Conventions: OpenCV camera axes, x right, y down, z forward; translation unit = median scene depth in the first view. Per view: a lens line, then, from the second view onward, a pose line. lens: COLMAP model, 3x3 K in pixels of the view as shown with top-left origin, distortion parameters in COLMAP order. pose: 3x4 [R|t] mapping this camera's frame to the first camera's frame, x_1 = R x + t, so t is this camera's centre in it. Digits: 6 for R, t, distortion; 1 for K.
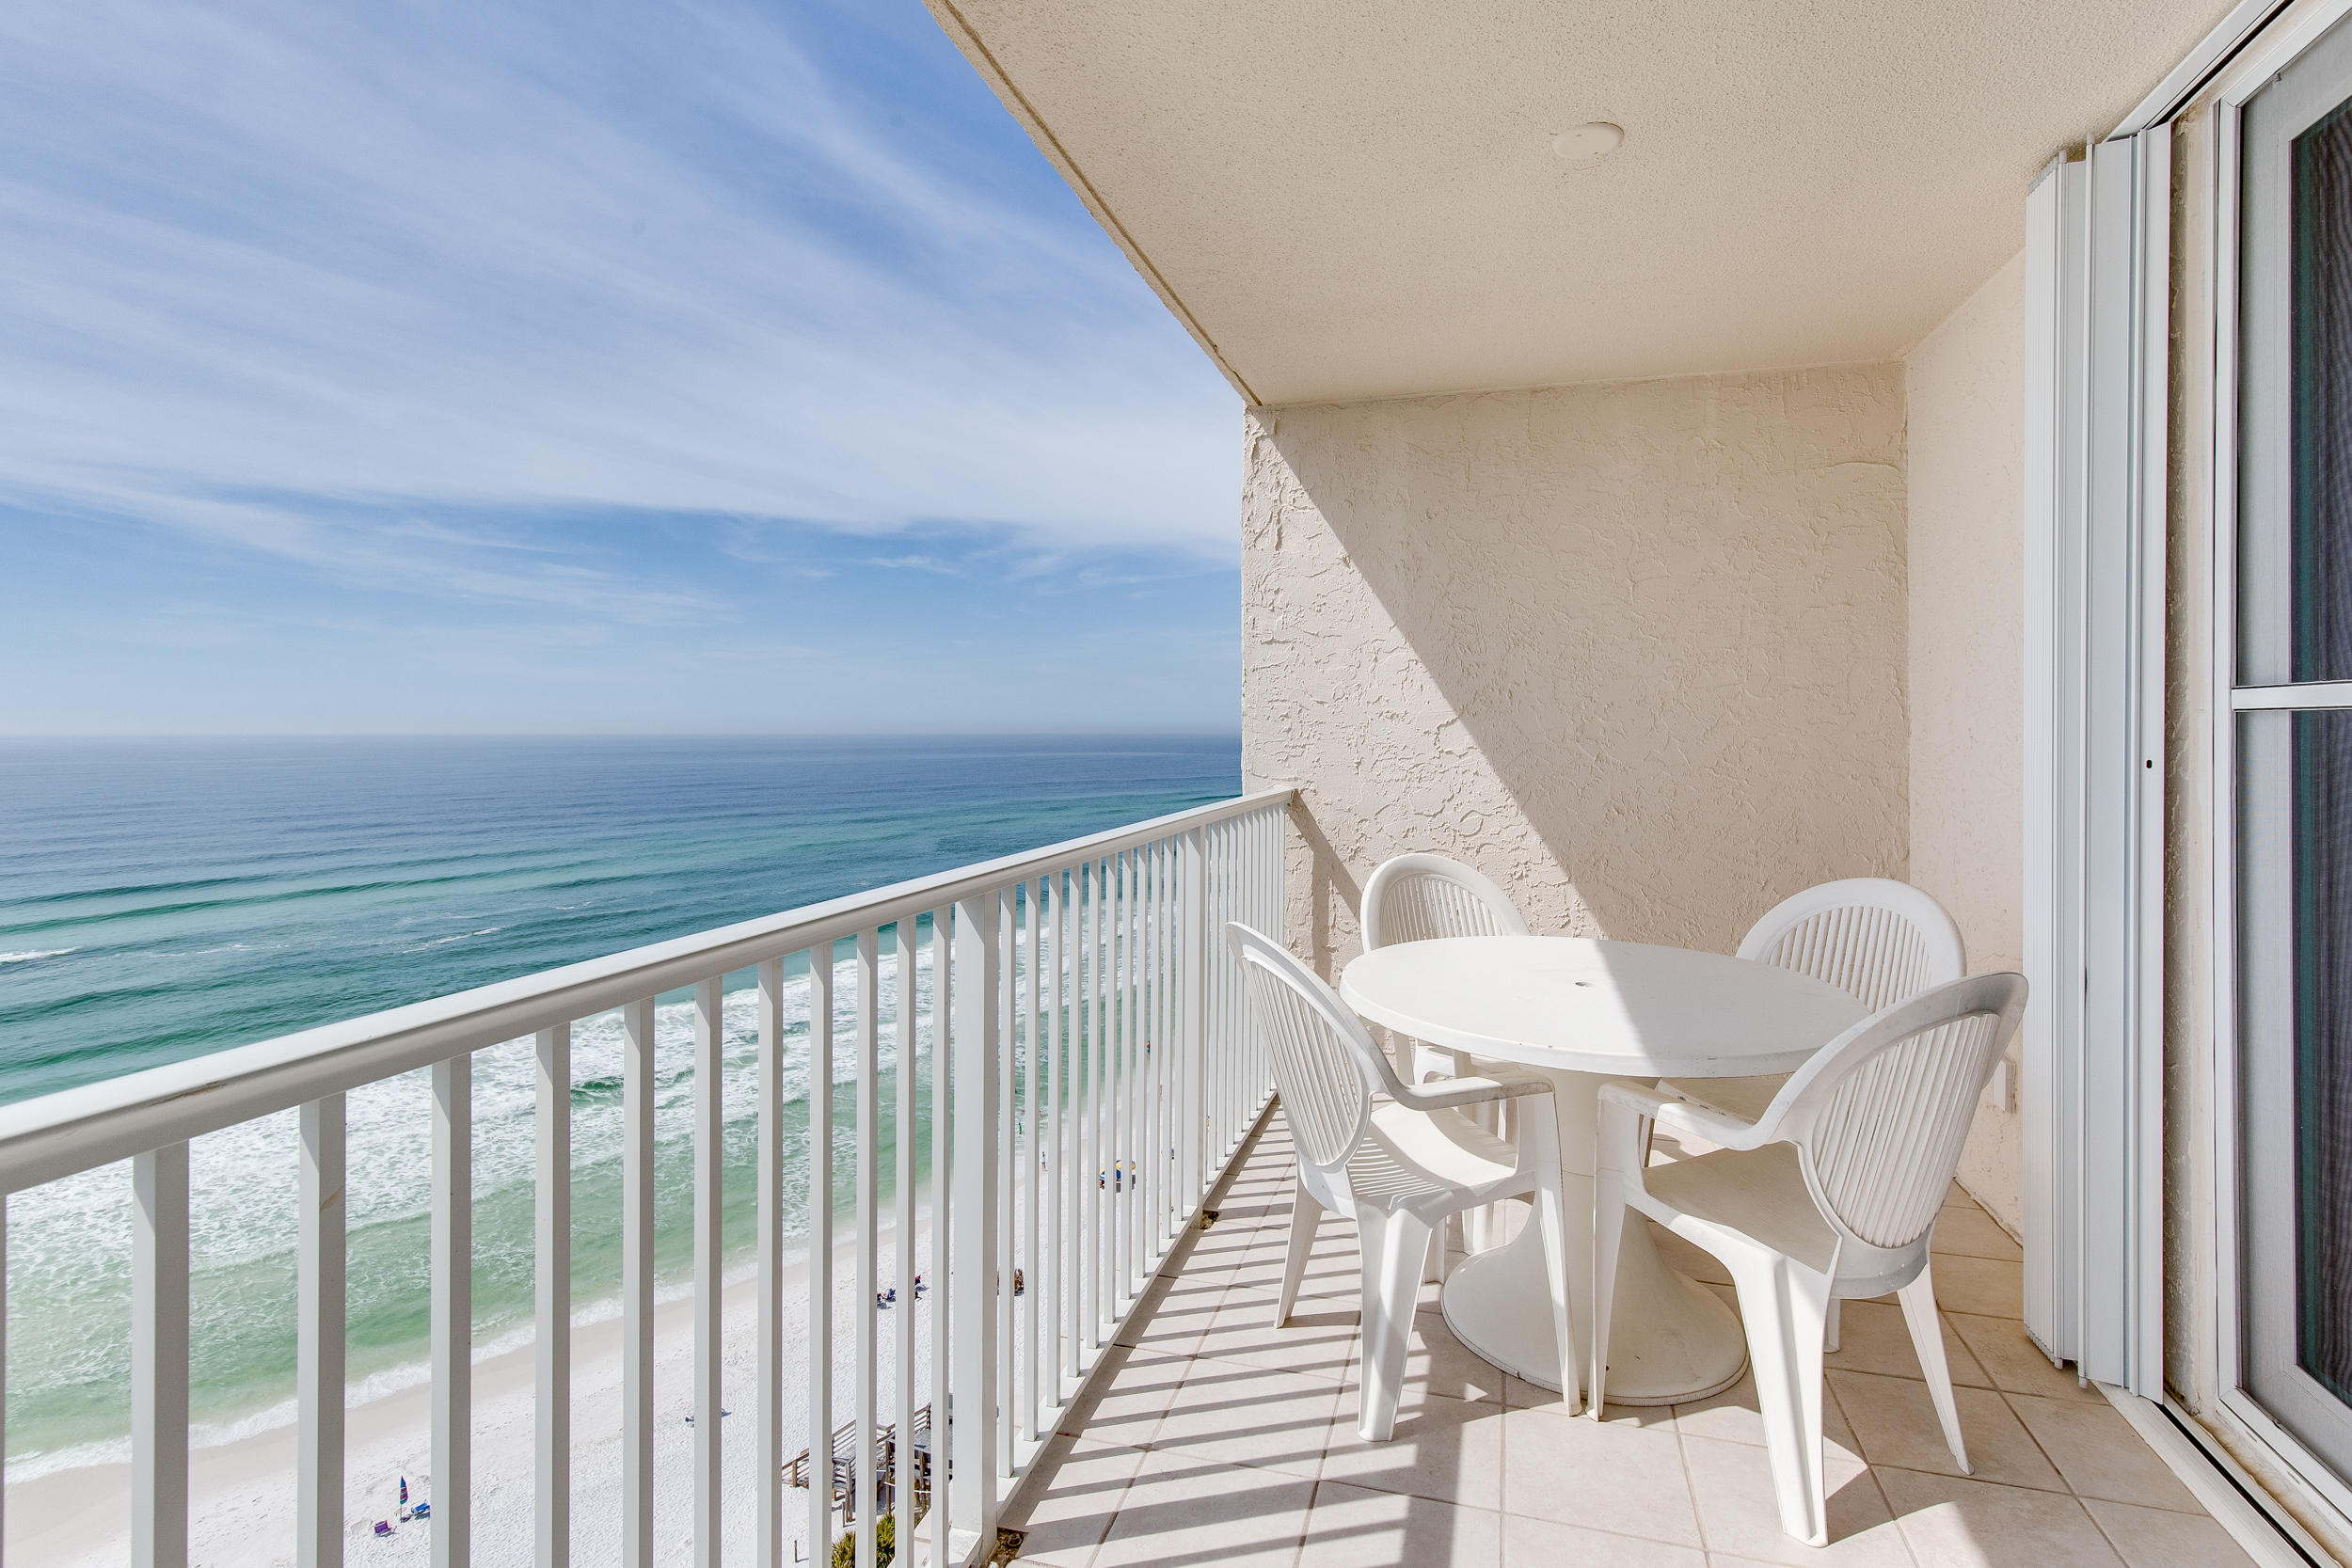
lens RADIAL K [[1061.5, 0, 1214.4], [0, 1061.5, 678.2], [0, 0, 1]] dist [0.015820, -0.000427]
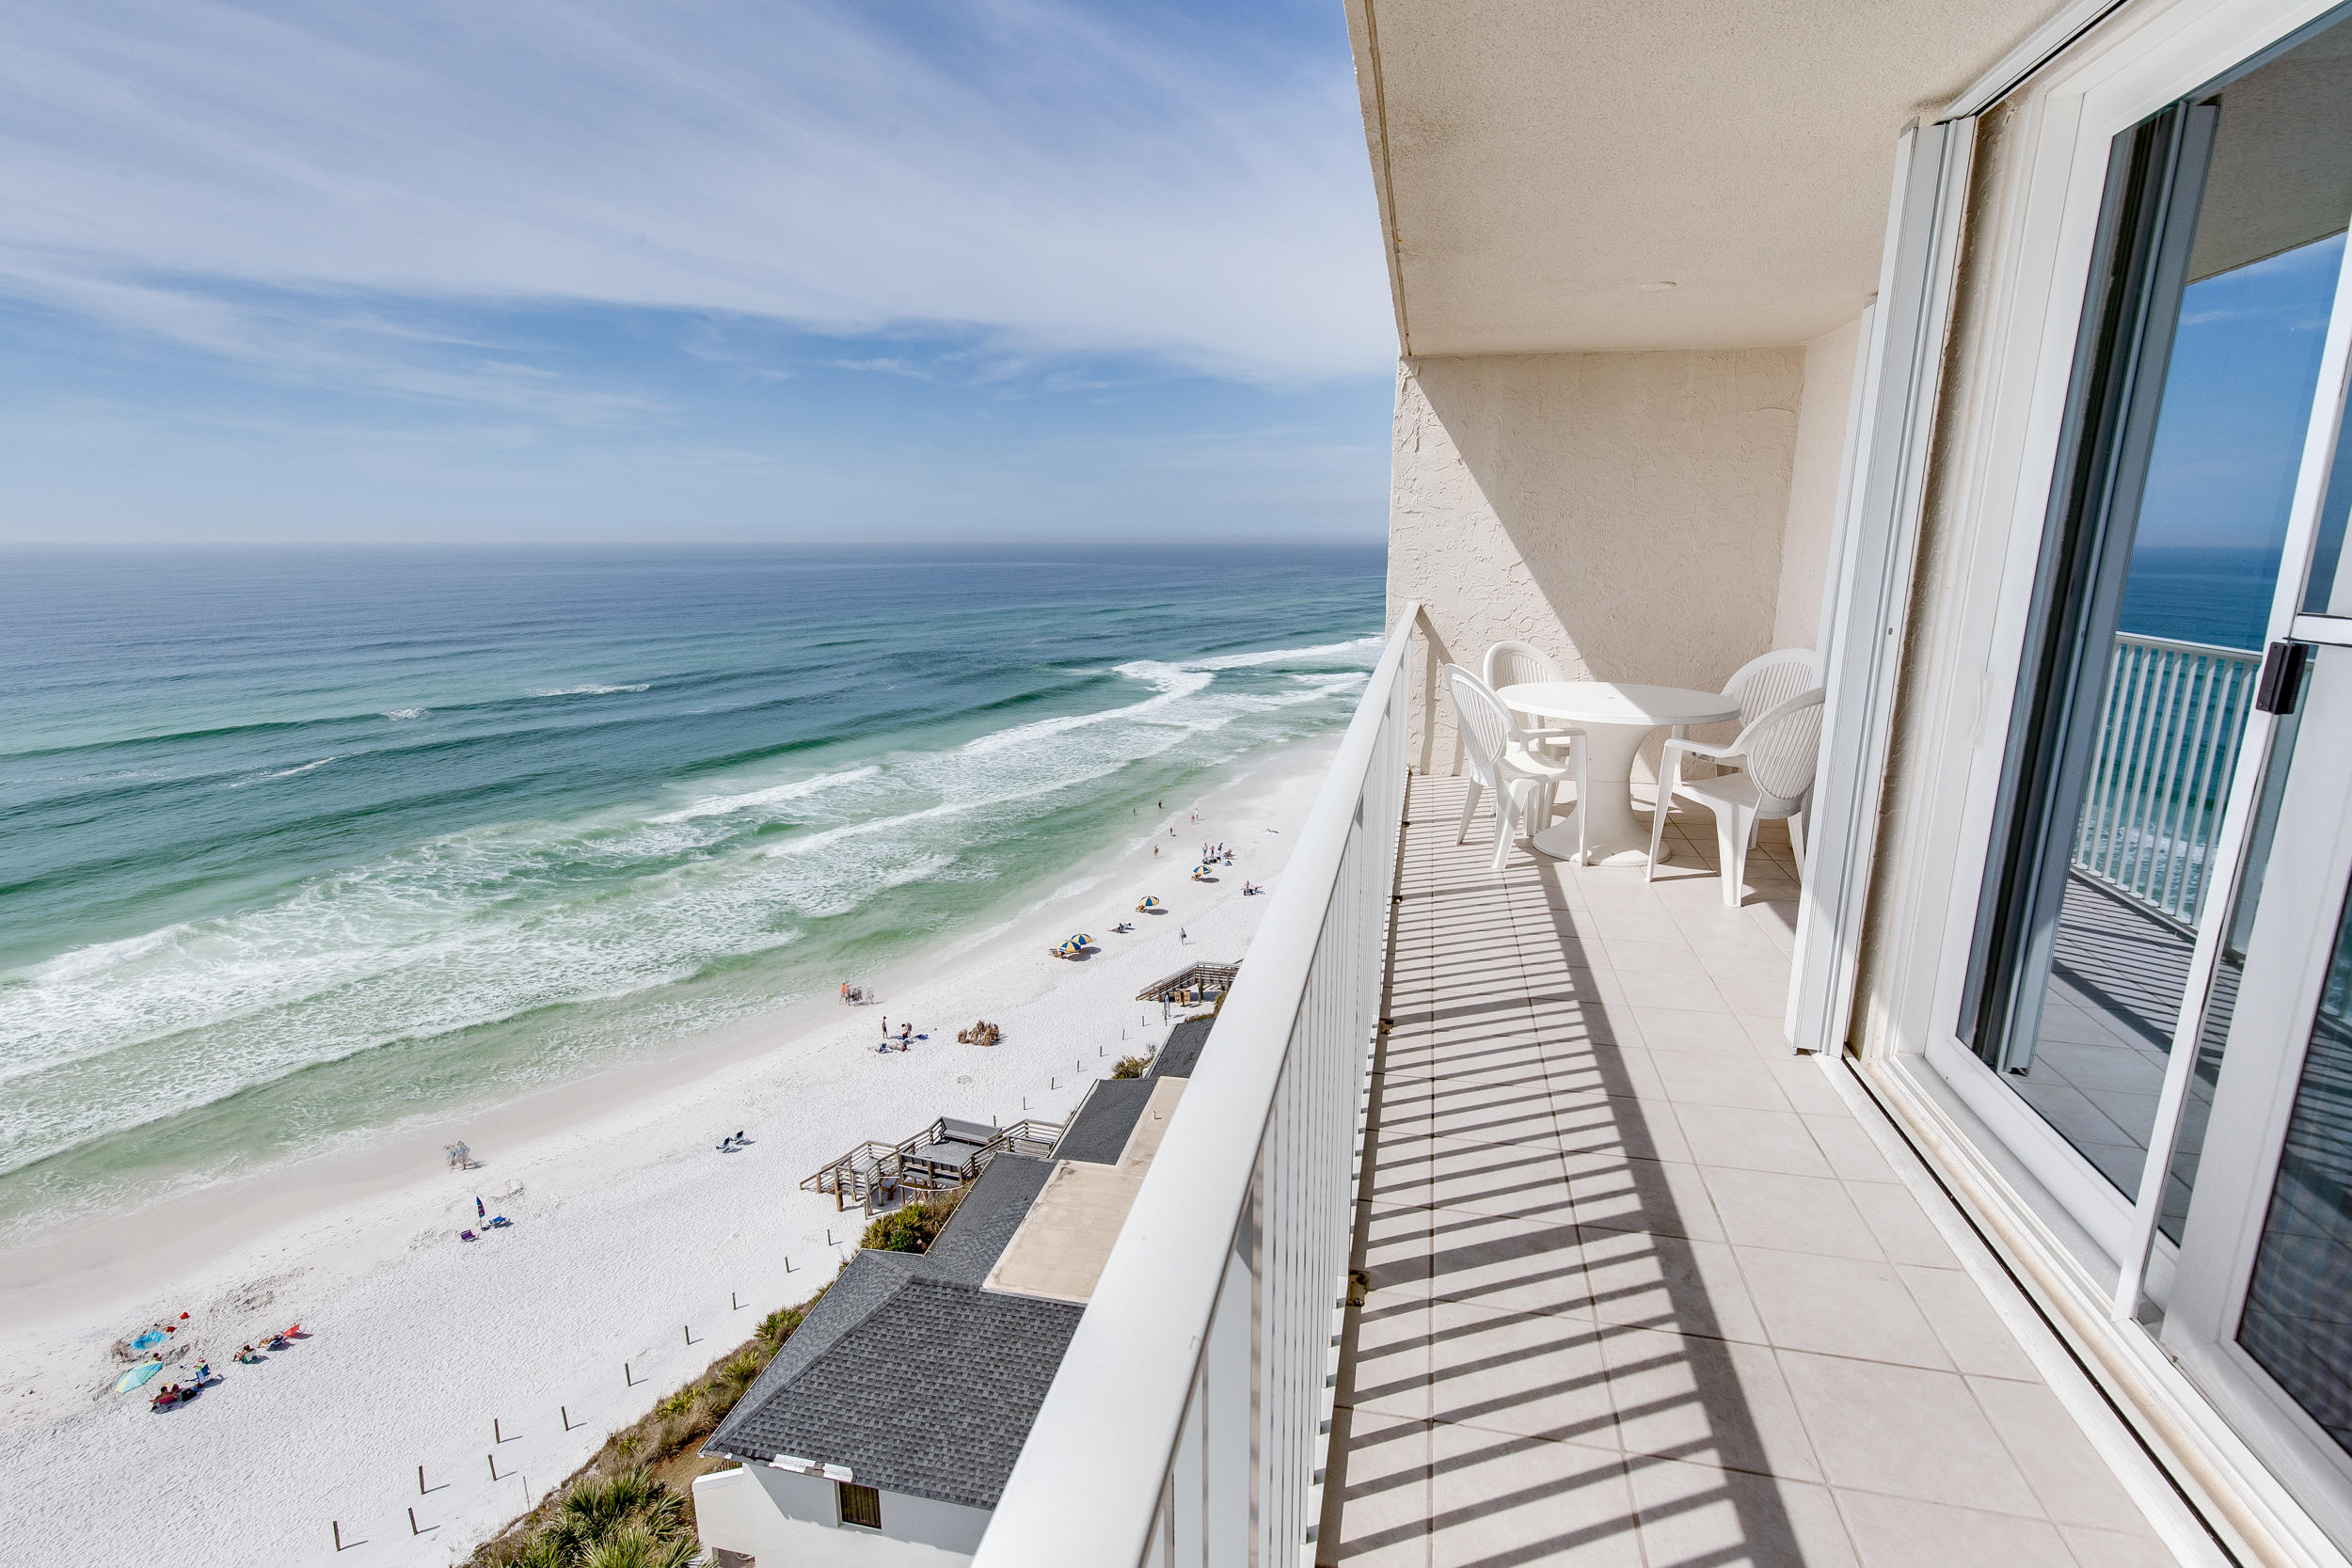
lens RADIAL K [[1125.4, 0, 1205.9], [0, 1125.4, 743.2], [0, 0, 1]] dist [0.011815, -0.000167]
pose [[0.997456, -0.006490, 0.070991, -0.270336], [-0.009863, 0.973707, 0.227592, -0.056024], [-0.070601, -0.227713, 0.971165, -0.509038]]
